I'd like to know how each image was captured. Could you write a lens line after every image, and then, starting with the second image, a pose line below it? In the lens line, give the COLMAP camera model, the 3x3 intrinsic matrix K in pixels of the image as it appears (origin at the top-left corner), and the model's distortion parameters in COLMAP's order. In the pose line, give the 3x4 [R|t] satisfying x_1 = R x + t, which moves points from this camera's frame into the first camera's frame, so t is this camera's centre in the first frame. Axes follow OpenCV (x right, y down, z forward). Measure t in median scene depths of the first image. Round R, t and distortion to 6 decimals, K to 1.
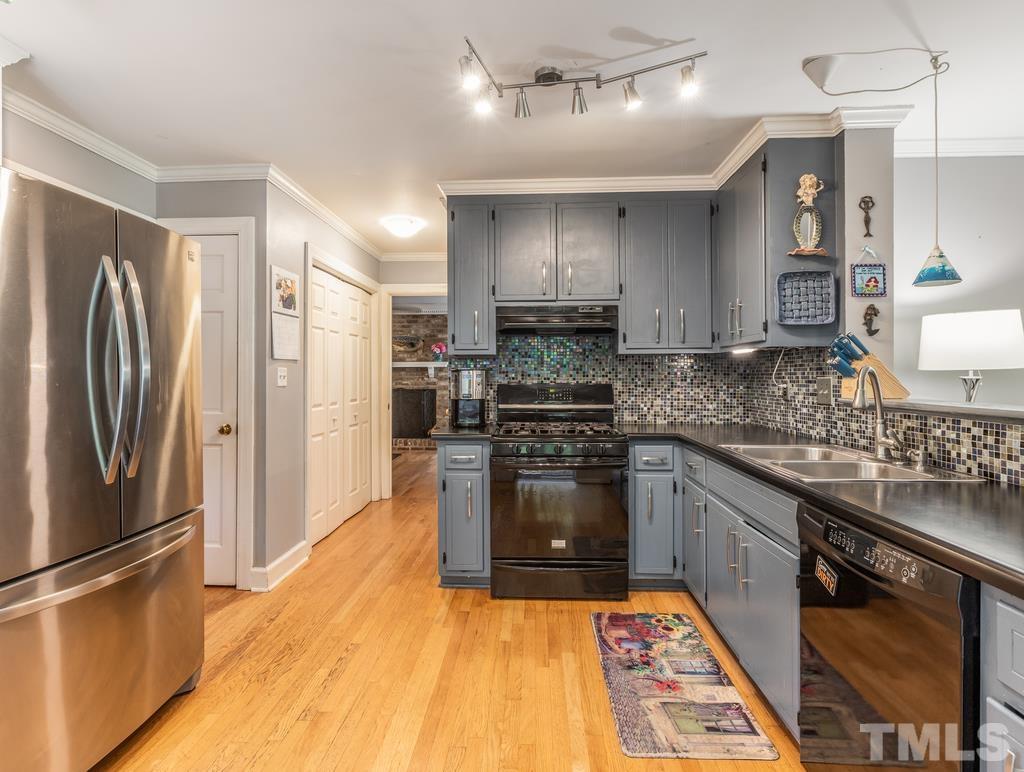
lens RADIAL K [[531.5, 0, 512.0], [0, 531.5, 386.0], [0, 0, 1]] dist [-0.000049, 0.000487]
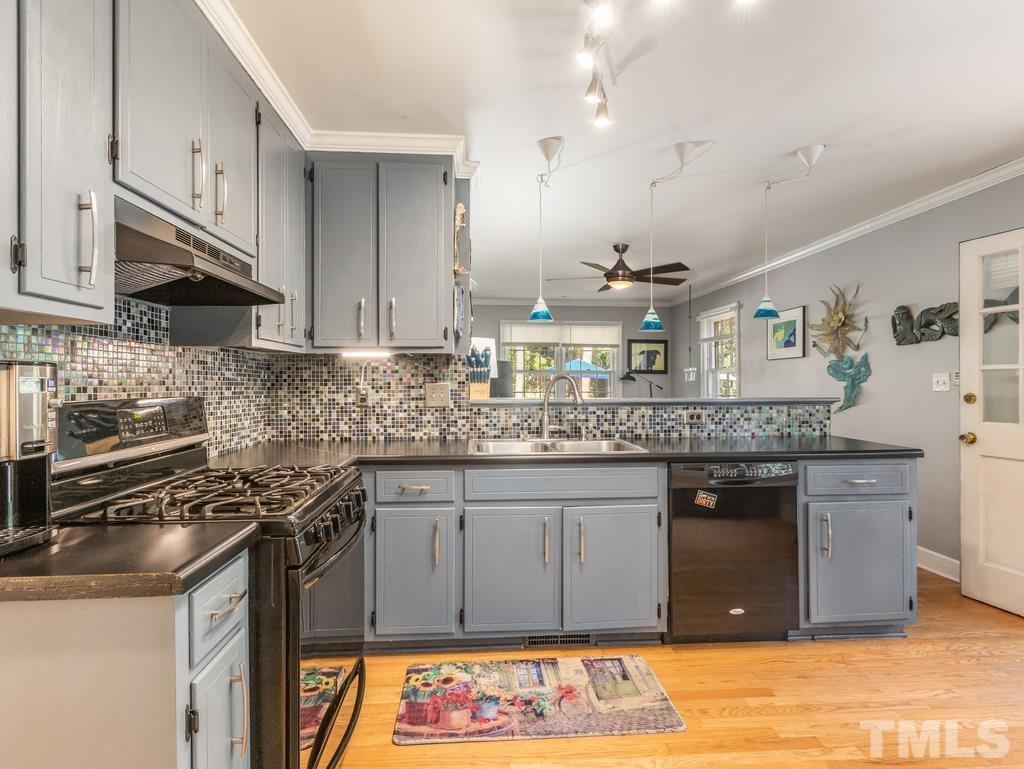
lens RADIAL K [[524.1, 0, 512.0], [0, 524.1, 384.5], [0, 0, 1]] dist [-0.001726, -0.000104]
pose [[-0.111341, -0.006416, 0.993762, -0.575748], [0.021684, 0.999725, 0.008884, -0.021011], [-0.993546, 0.022538, -0.111172, 1.037195]]
